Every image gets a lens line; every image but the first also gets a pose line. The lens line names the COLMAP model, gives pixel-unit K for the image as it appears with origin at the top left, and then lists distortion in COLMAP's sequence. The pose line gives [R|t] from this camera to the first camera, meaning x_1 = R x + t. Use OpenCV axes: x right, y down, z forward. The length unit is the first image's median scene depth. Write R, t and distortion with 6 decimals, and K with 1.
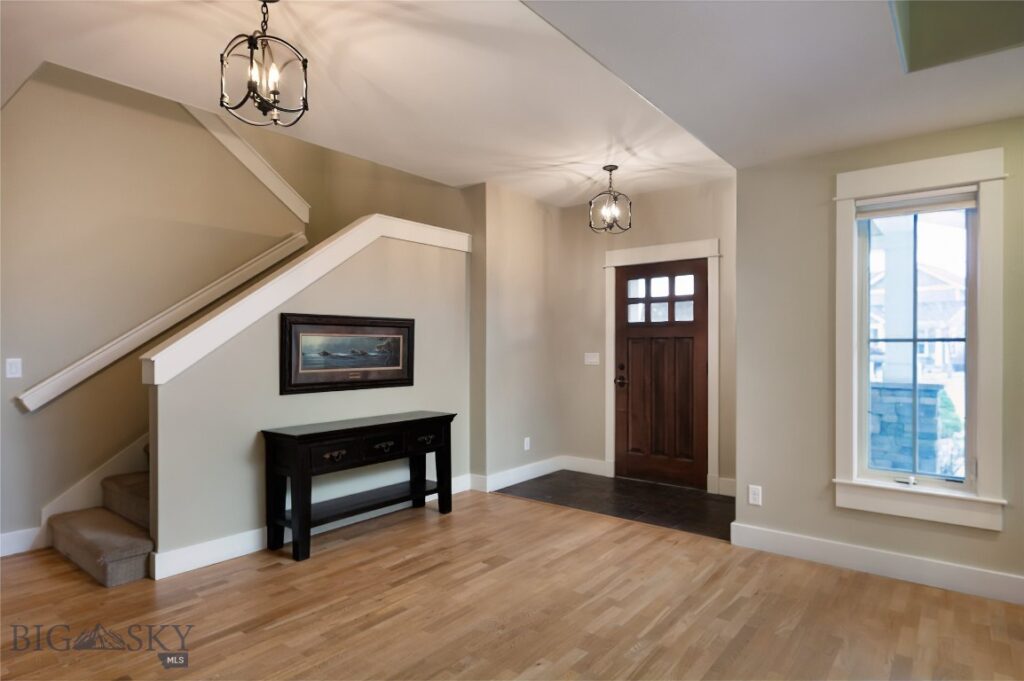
lens RADIAL K [[565.3, 0, 512.0], [0, 565.3, 340.5], [0, 0, 1]] dist [0.002173, -0.000169]
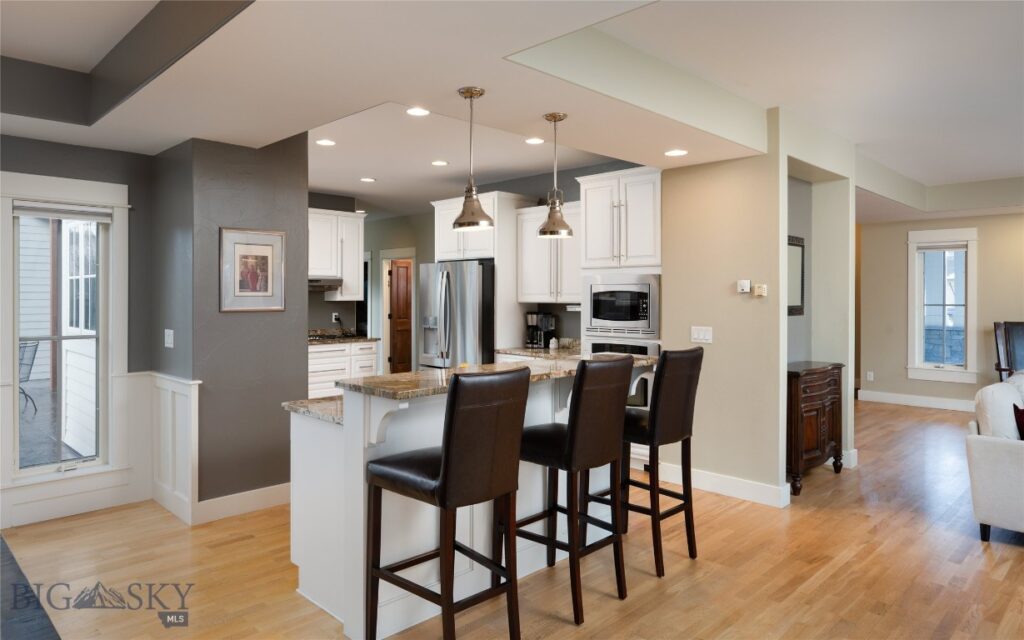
lens RADIAL K [[663.7, 0, 470.1], [0, 663.7, 296.6], [0, 0, 1]] dist [0.004427, 0.001840]
pose [[0.985567, 0.003849, -0.169243, -0.754747], [-0.003754, 0.999993, 0.000885, -0.032048], [0.169245, -0.000237, 0.985574, -2.062535]]
